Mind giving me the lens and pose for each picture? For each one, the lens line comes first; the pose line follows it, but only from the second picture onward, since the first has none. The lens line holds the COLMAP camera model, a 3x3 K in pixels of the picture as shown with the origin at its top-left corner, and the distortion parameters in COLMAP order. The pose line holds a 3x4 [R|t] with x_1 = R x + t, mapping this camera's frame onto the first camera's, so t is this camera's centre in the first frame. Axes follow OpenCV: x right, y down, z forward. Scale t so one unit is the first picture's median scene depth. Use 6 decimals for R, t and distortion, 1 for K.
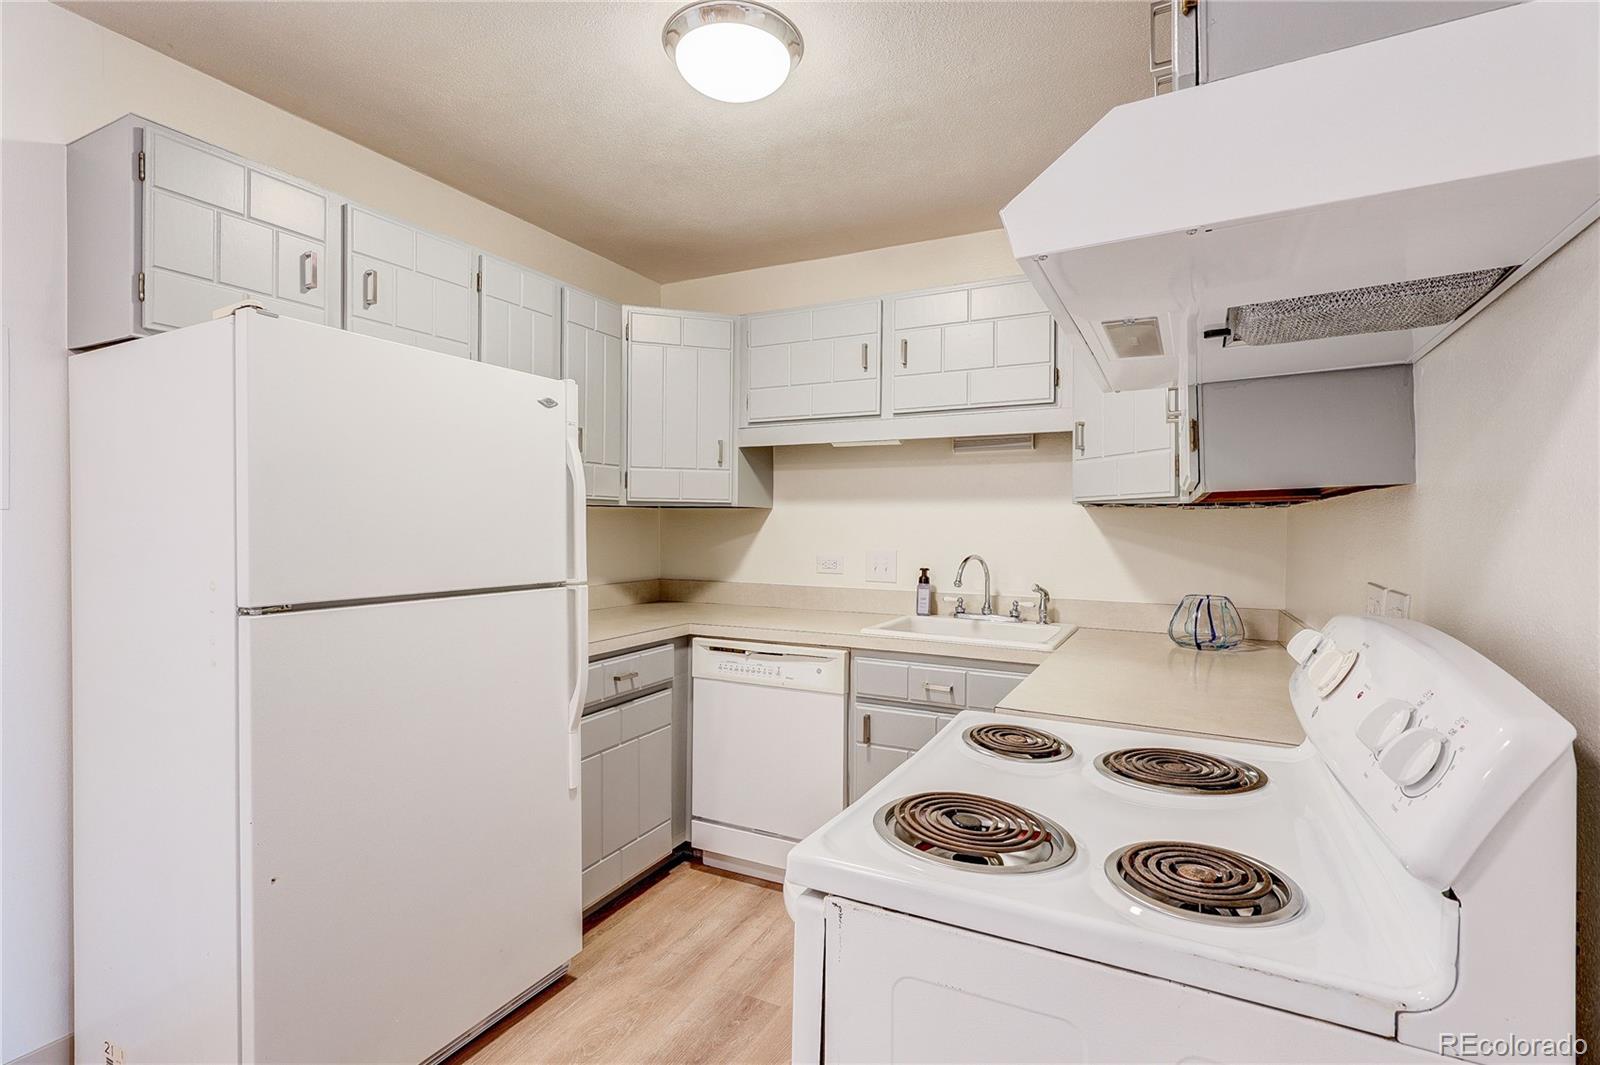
lens RADIAL K [[761.6, 0, 800.0], [0, 761.6, 532.5], [0, 0, 1]] dist [-0.001741, 0.000030]
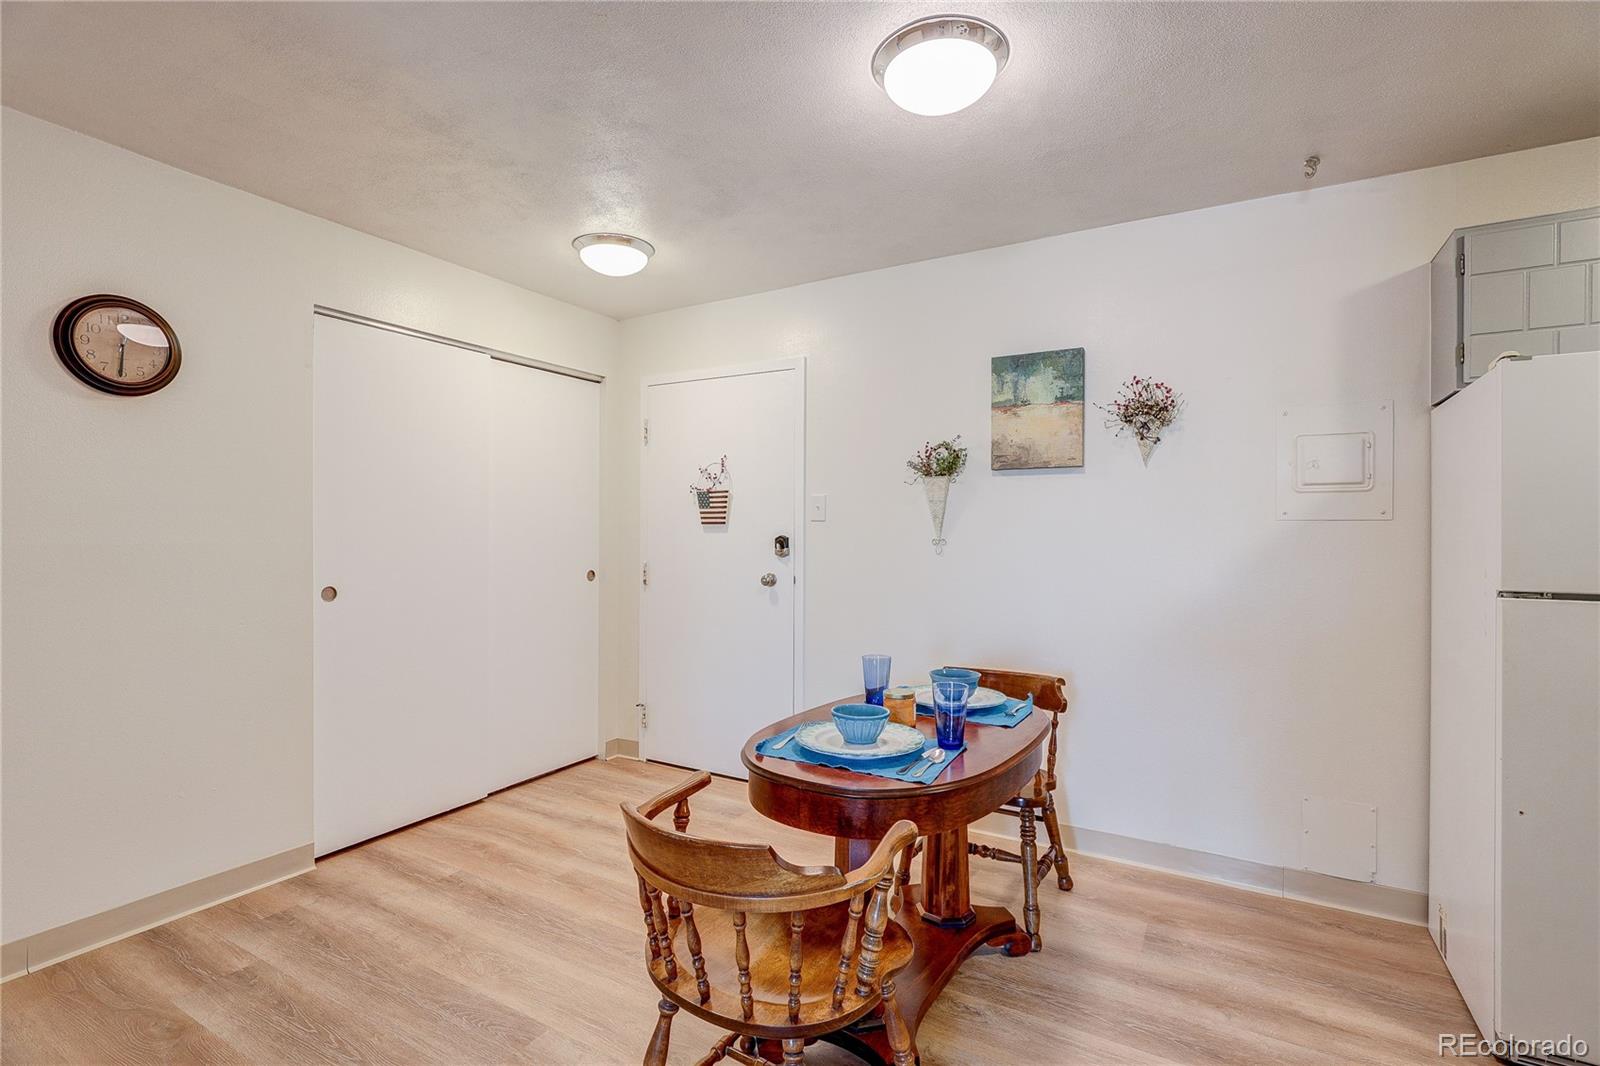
lens RADIAL K [[736.8, 0, 805.4], [0, 736.8, 533.1], [0, 0, 1]] dist [-0.000409, -0.000020]
pose [[-0.043087, 0.000988, -0.999071, 0.318787], [-0.009711, 0.999952, 0.001408, 0.005238], [0.999024, 0.009763, -0.043075, -0.072480]]
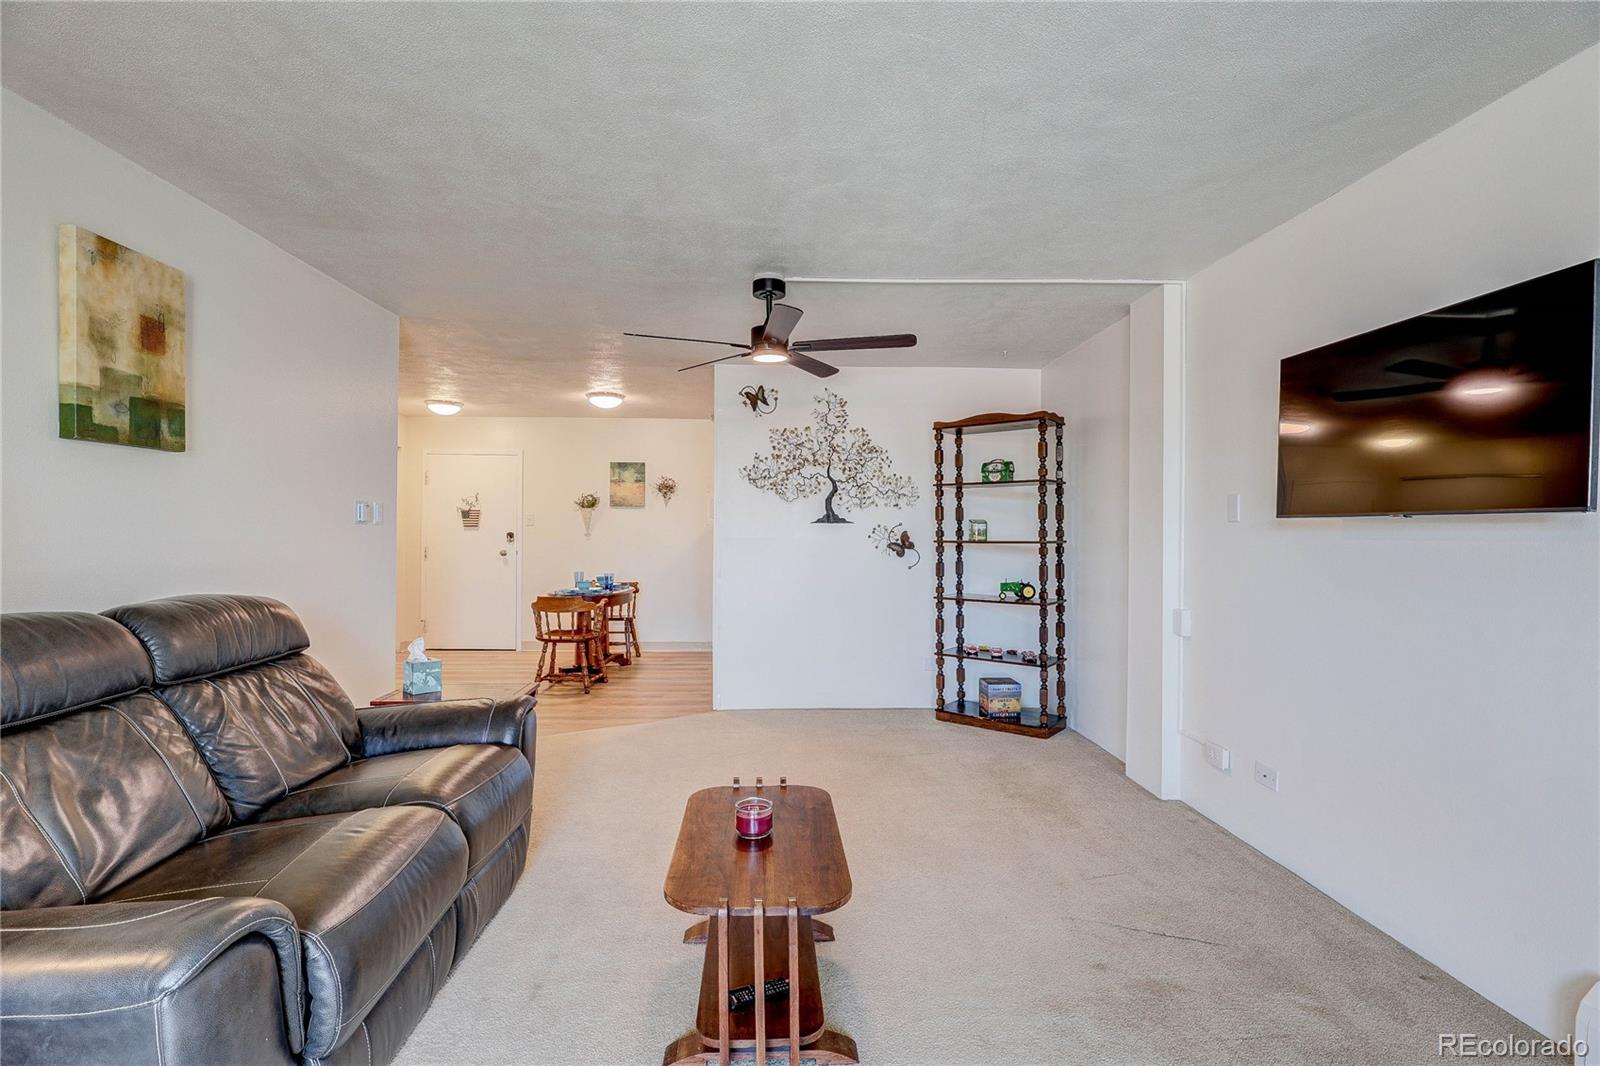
lens RADIAL K [[761.6, 0, 800.0], [0, 761.6, 533.0], [0, 0, 1]] dist [-0.001741, 0.000030]
pose [[0.497468, 0.002225, -0.867479, 2.264151], [-0.010387, 0.999940, -0.003391, 0.014266], [0.867420, 0.010698, 0.497462, -0.717416]]
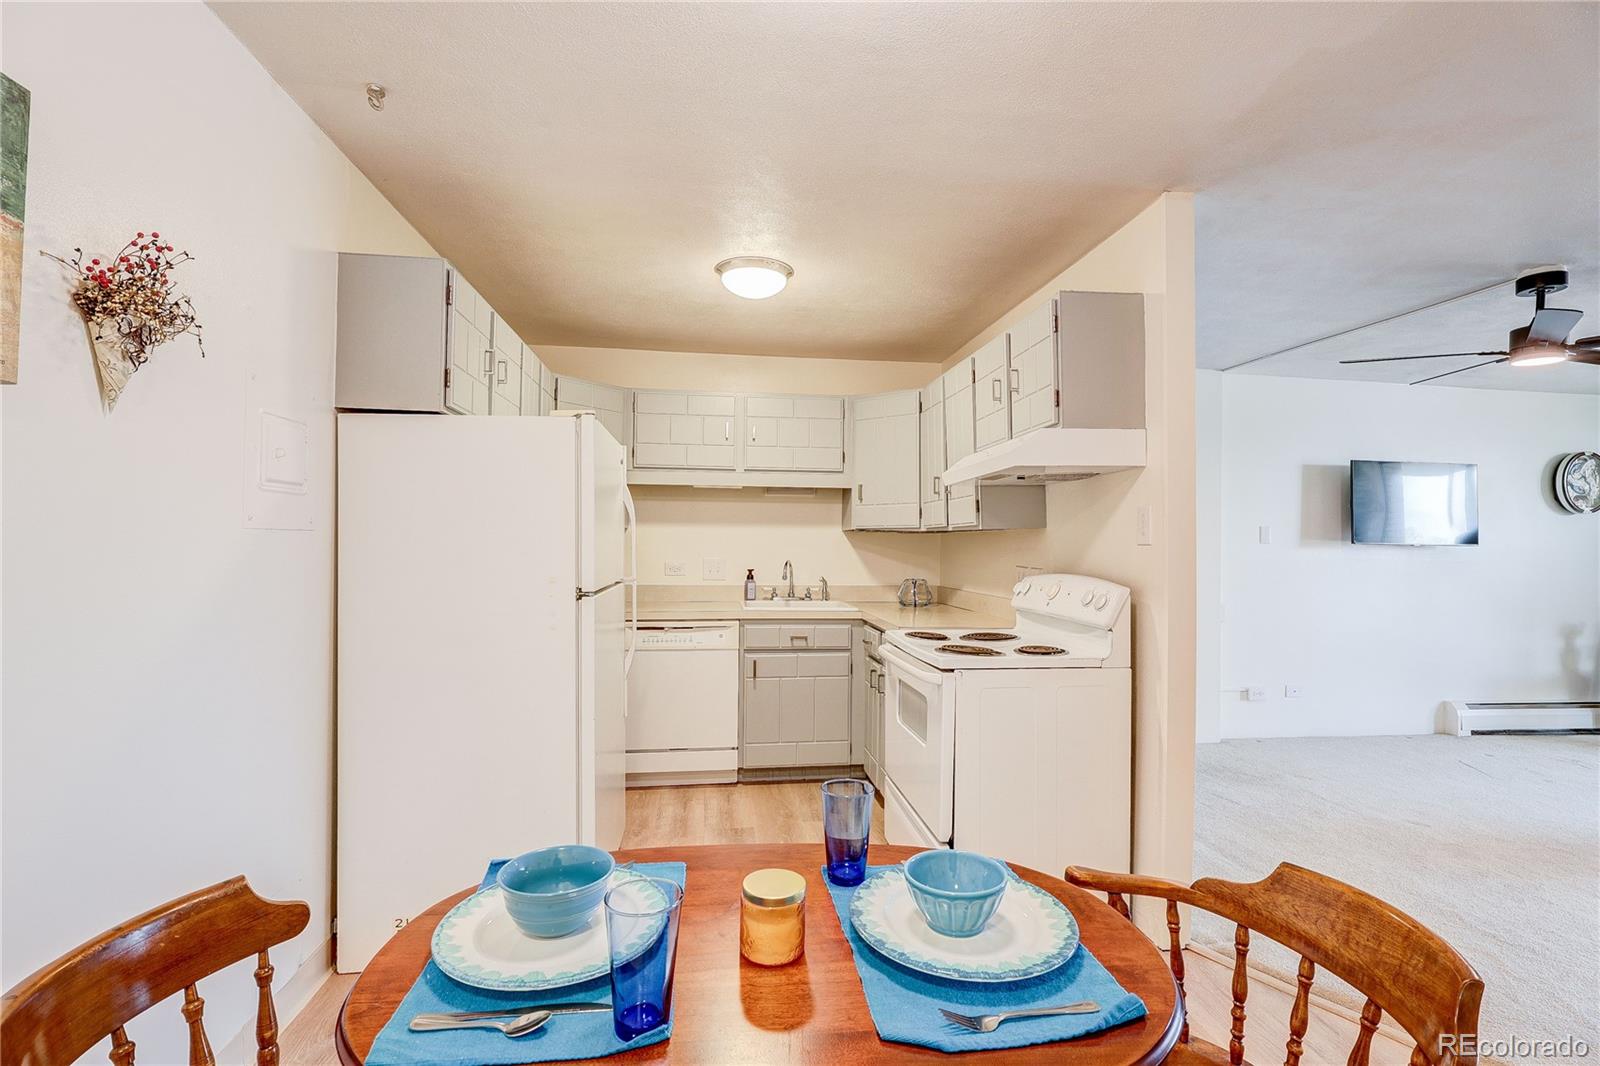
lens RADIAL K [[747.4, 0, 810.8], [0, 747.4, 530.4], [0, 0, 1]] dist [-0.001321, -0.000231]
pose [[0.816937, 0.008586, 0.576662, -0.709544], [0.004081, 0.999778, -0.020667, -0.000054], [-0.576712, 0.019237, 0.816721, -0.352977]]
